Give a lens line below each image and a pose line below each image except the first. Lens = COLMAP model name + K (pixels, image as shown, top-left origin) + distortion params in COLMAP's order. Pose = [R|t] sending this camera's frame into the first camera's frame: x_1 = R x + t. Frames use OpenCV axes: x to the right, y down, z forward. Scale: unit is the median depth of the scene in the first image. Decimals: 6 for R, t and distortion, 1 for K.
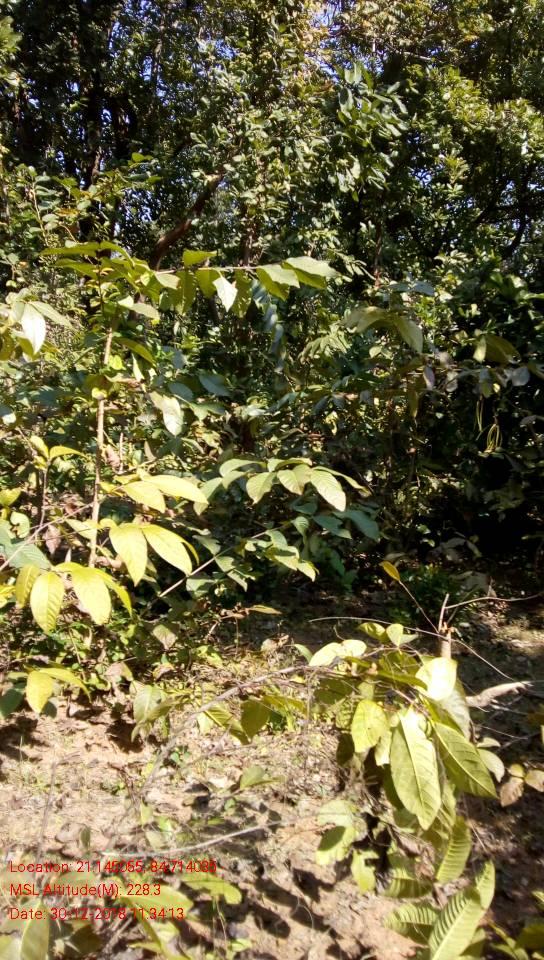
lens RADIAL K [[899.6, 0, 296.0], [0, 899.6, 480.4], [0, 0, 1]] dist [0.058967, -0.256443]
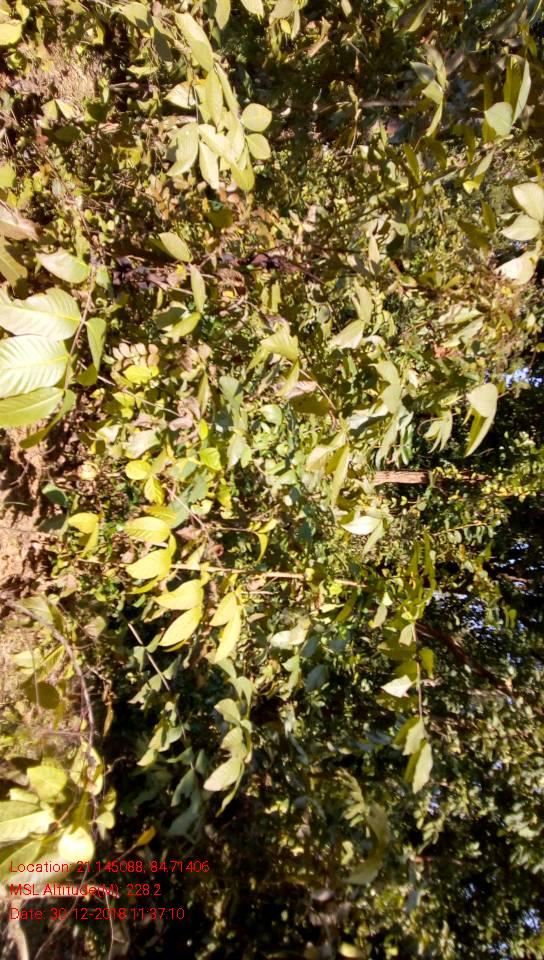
lens RADIAL K [[899.6, 0, 296.0], [0, 899.6, 480.4], [0, 0, 1]] dist [0.058967, -0.256443]
pose [[-0.005637, 0.949382, -0.314072, 0.031758], [-0.996112, -0.032944, -0.081707, 0.019081], [-0.087918, 0.312391, 0.945877, -0.136067]]
